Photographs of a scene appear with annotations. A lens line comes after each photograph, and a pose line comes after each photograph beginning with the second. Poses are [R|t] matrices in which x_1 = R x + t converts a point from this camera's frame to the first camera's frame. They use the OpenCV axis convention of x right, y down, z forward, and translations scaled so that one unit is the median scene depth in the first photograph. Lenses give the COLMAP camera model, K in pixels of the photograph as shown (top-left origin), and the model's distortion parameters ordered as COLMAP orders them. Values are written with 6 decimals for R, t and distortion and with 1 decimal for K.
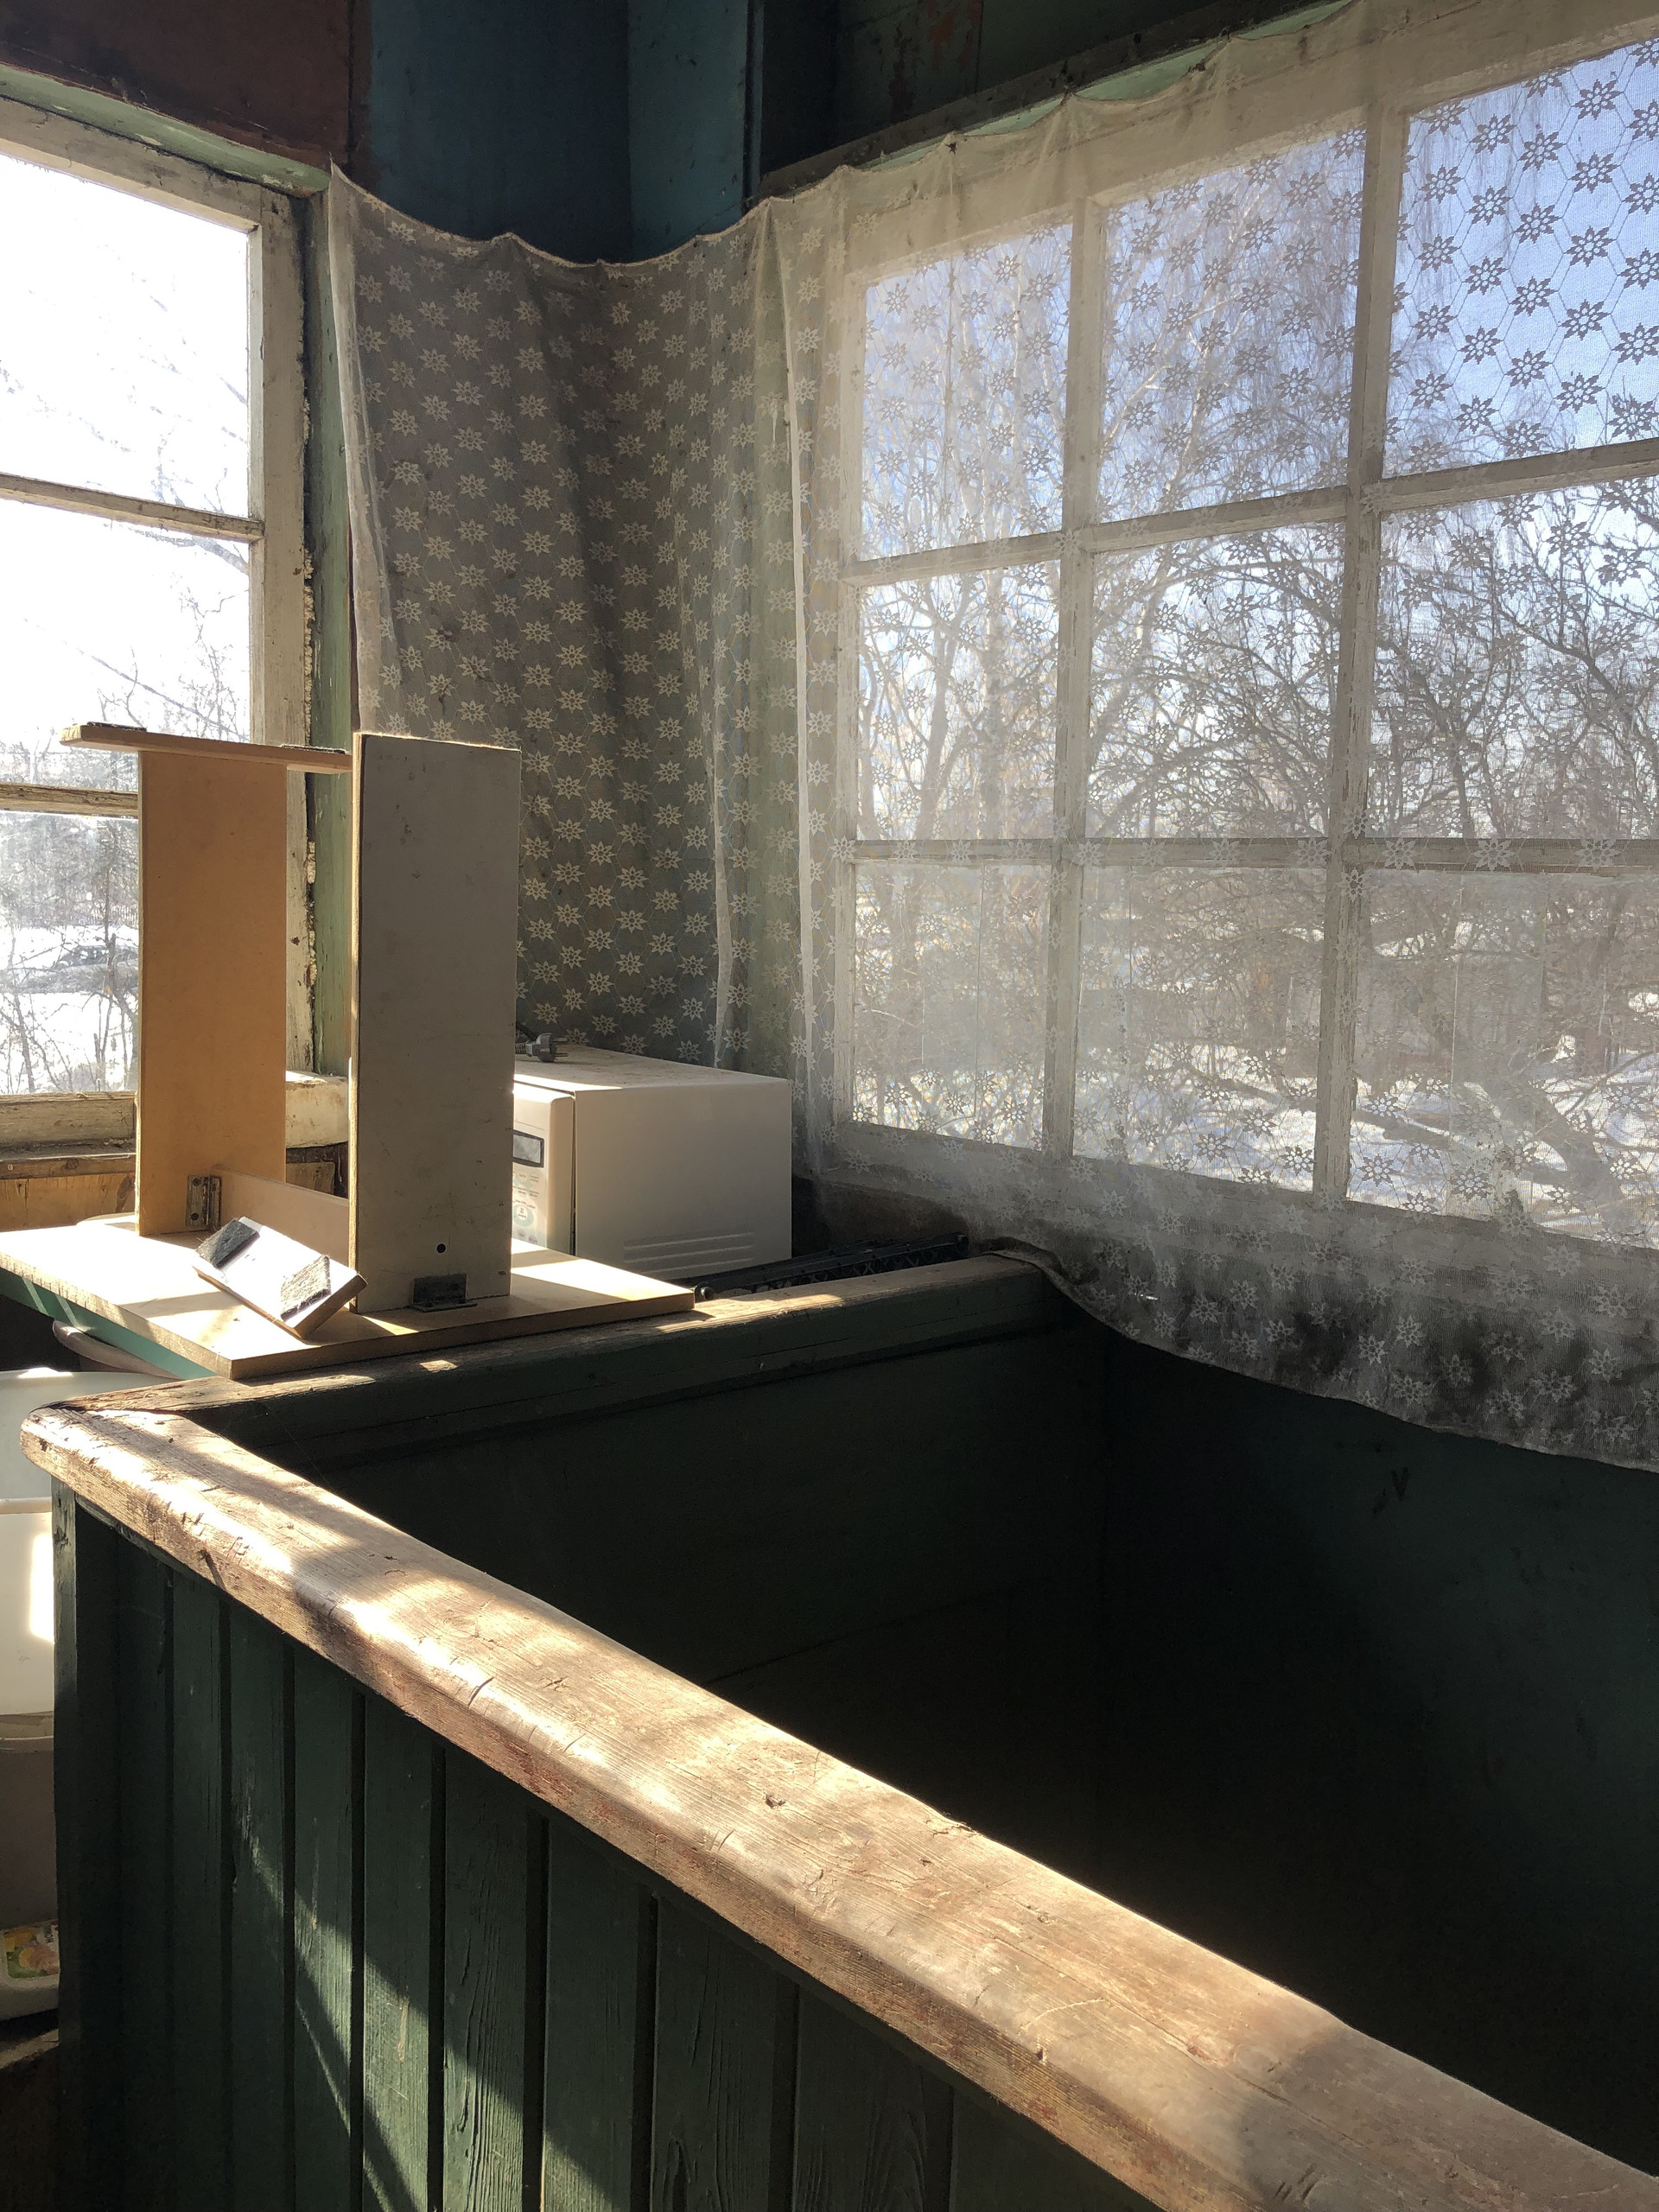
lens RADIAL K [[1820.5, 0, 823.4], [0, 1820.5, 1127.6], [0, 0, 1]] dist [-0.003872, 0.005557]
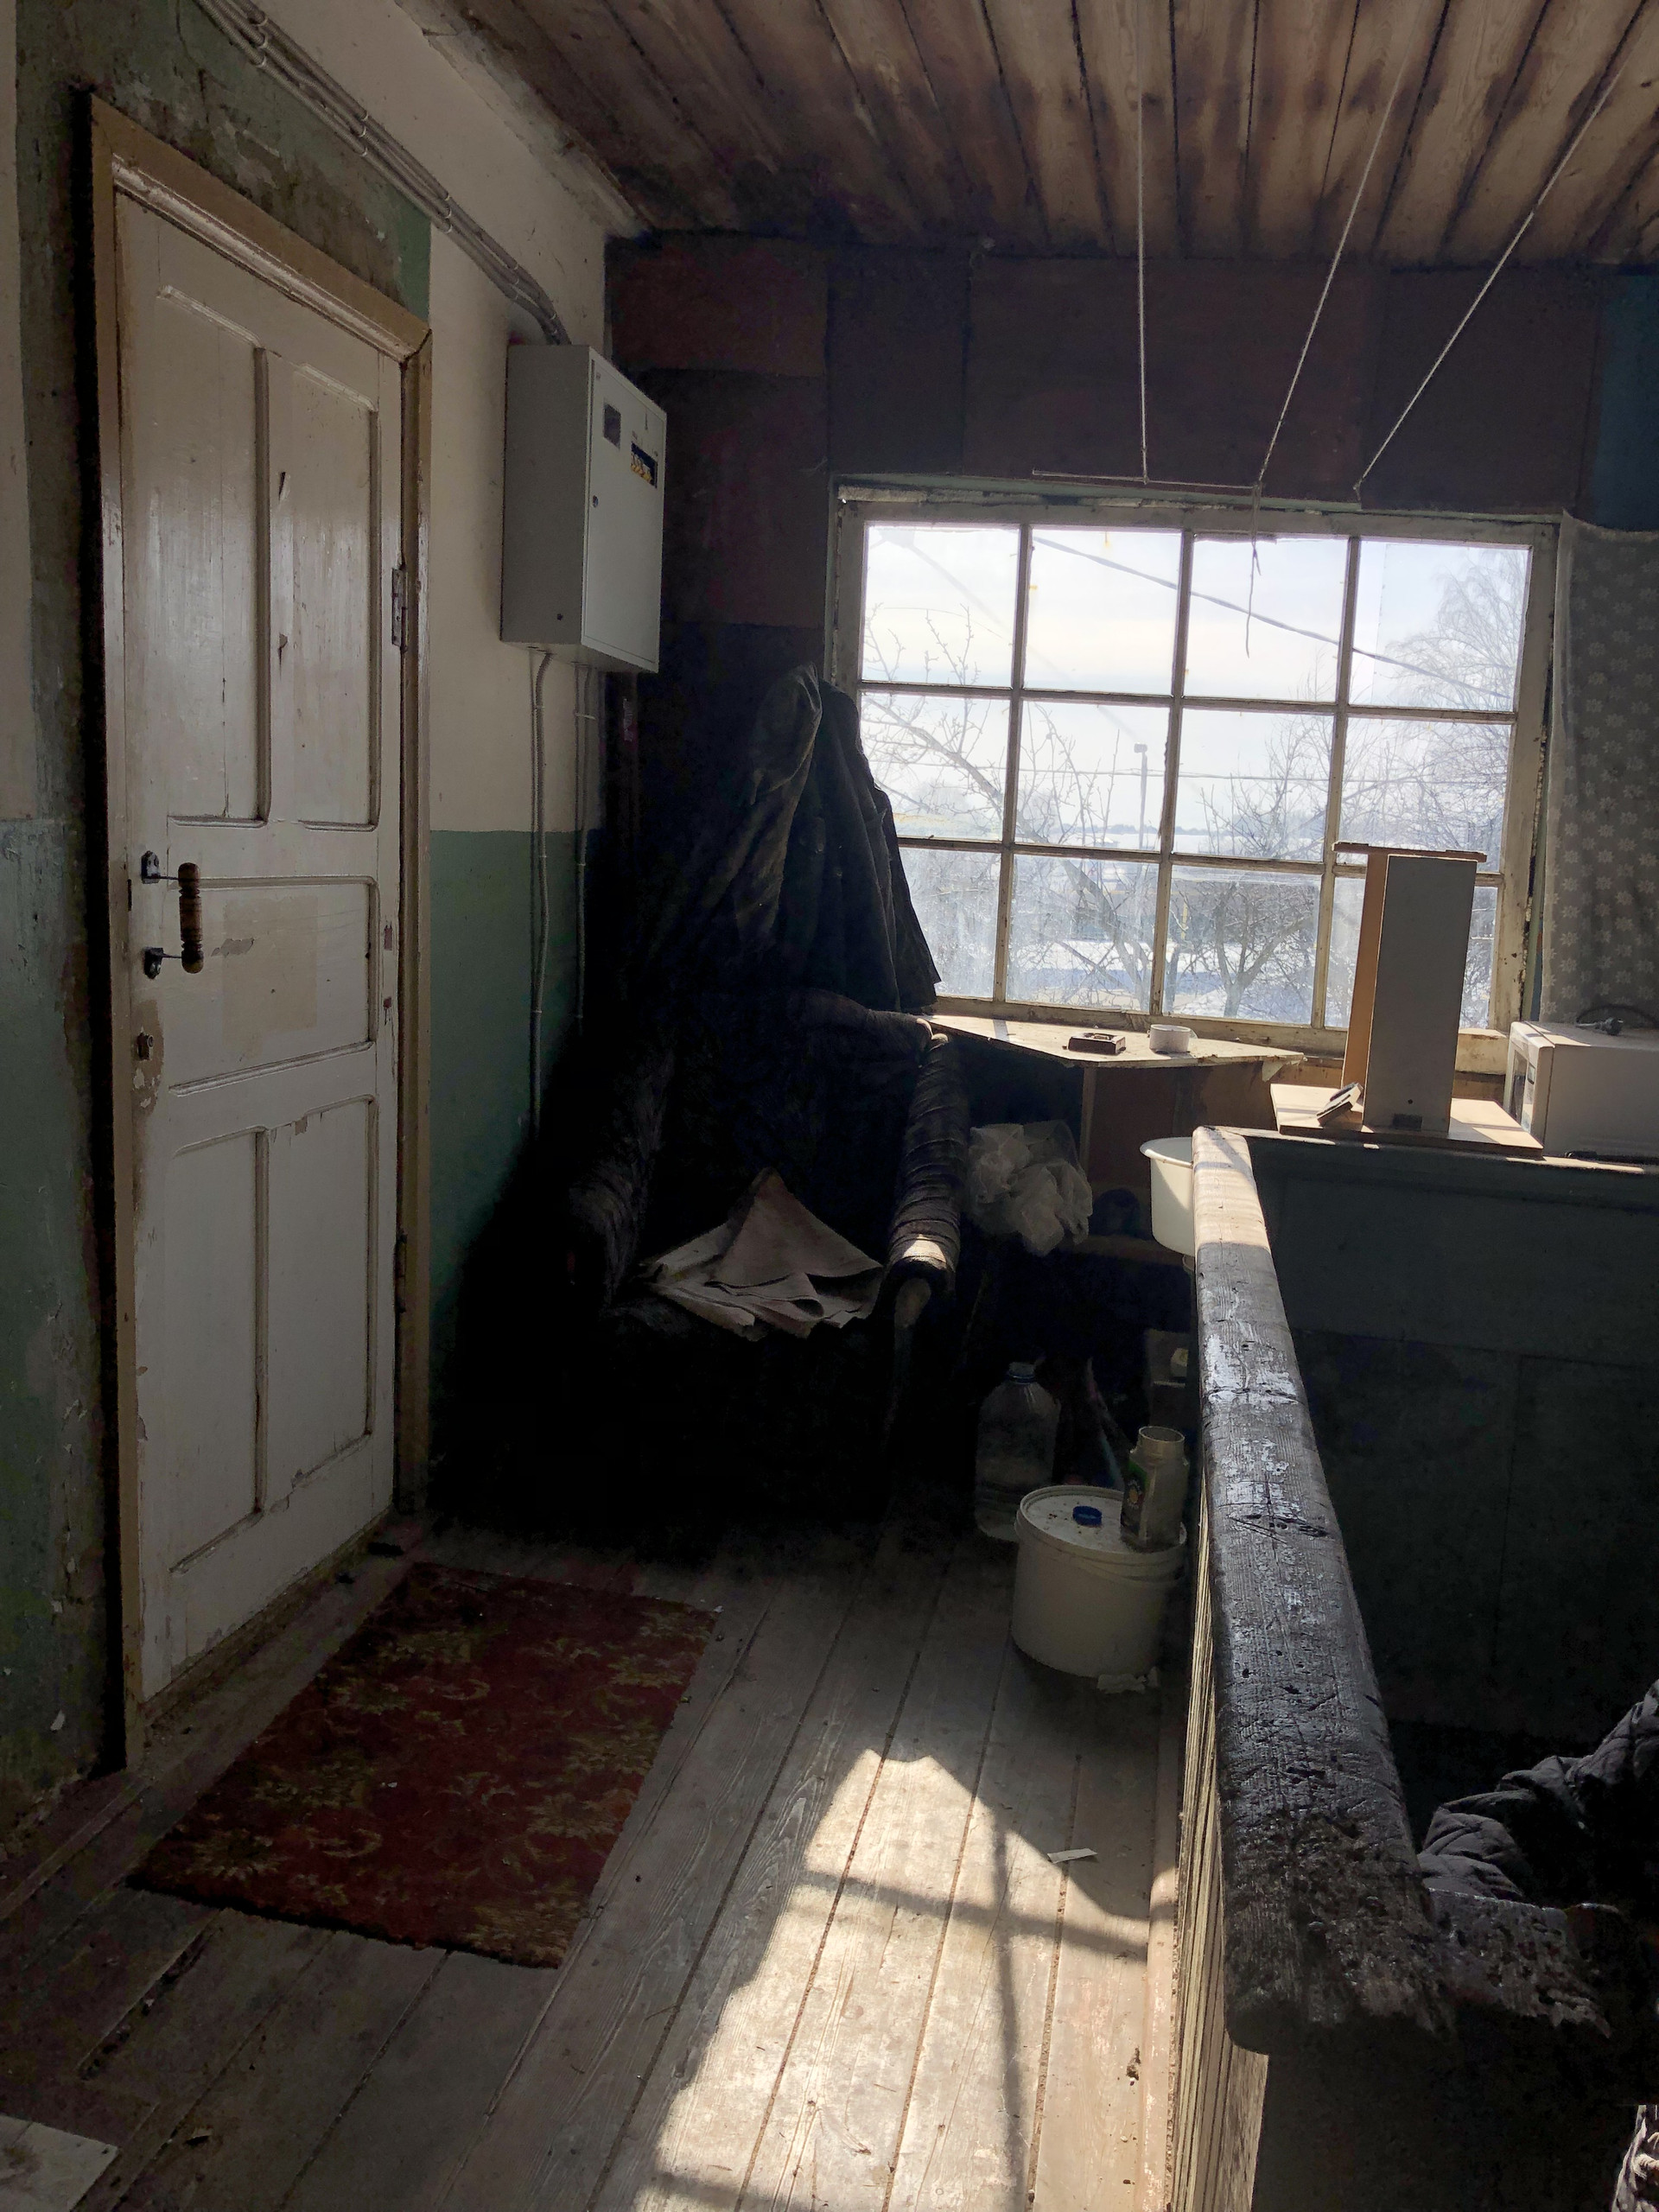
lens RADIAL K [[1769.3, 0, 829.5], [0, 1769.3, 1106.0], [0, 0, 1]] dist [0.001113, -0.141935]
pose [[0.570921, 0.105832, -0.814155, 0.724429], [-0.123519, 0.991442, 0.042261, 0.046655], [0.811660, 0.076436, 0.579107, -0.472071]]
